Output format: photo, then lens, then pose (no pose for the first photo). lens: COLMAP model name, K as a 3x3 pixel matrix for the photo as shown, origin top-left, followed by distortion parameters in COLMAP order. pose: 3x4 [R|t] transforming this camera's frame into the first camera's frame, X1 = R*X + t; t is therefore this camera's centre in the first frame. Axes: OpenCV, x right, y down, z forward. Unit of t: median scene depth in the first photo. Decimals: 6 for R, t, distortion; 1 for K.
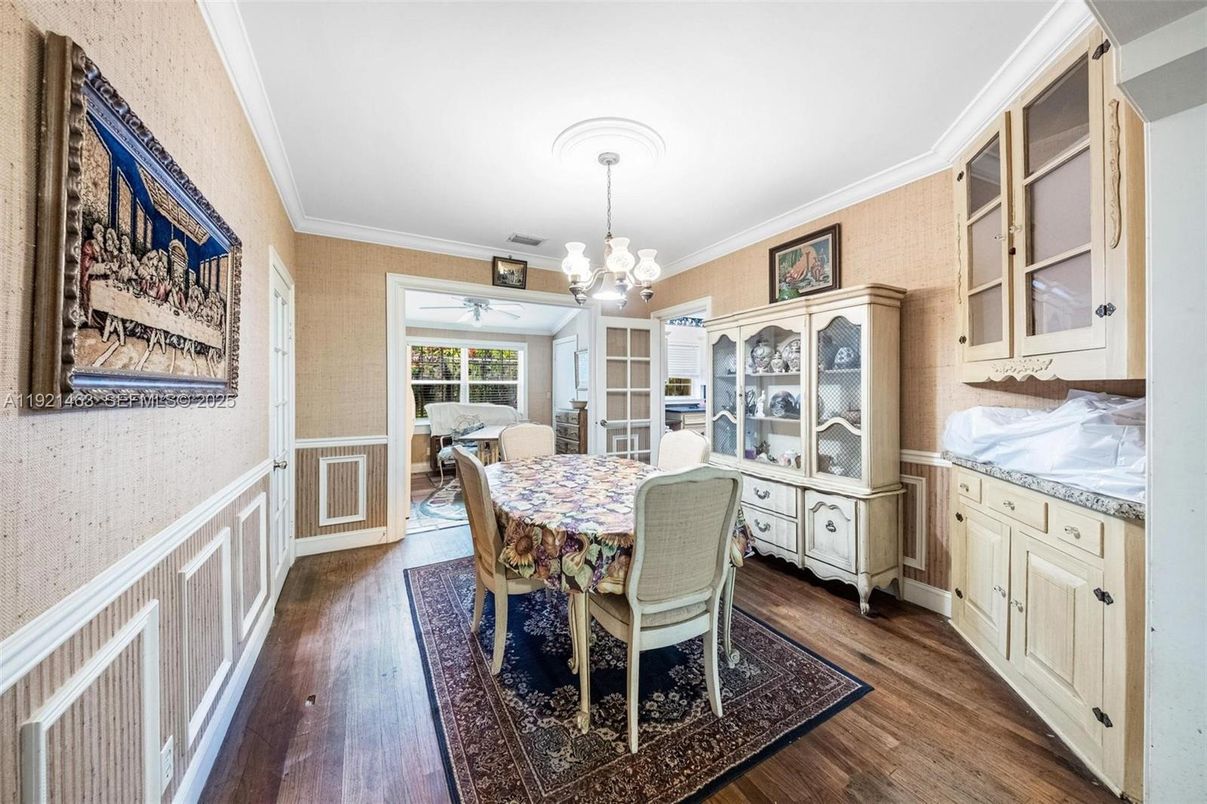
lens RADIAL K [[415.3, 0, 605.2], [0, 415.3, 396.8], [0, 0, 1]] dist [-0.000055, -0.000042]
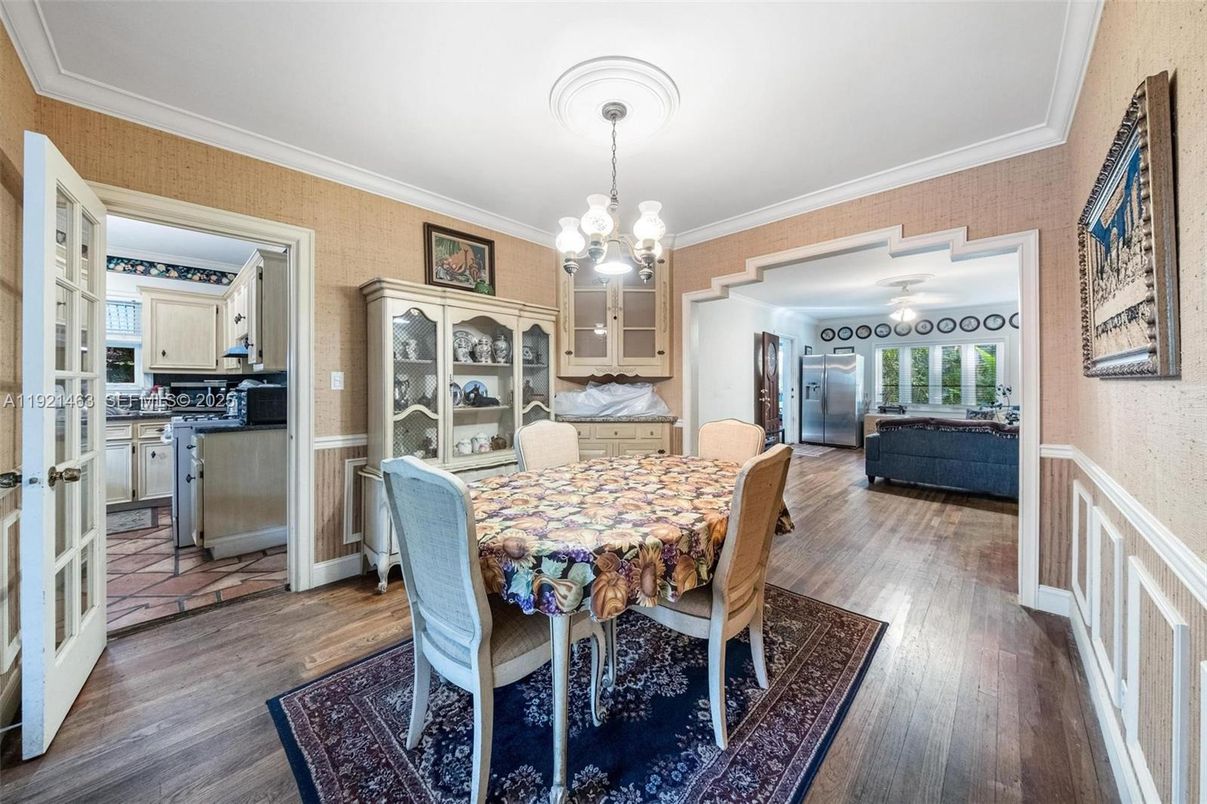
lens RADIAL K [[415.9, 0, 600.8], [0, 415.9, 386.5], [0, 0, 1]] dist [0.000726, 0.000001]
pose [[-0.273874, -0.006220, 0.961745, -0.984222], [0.012019, 0.999879, 0.009889, -0.006932], [-0.961690, 0.014267, -0.273767, 1.500423]]
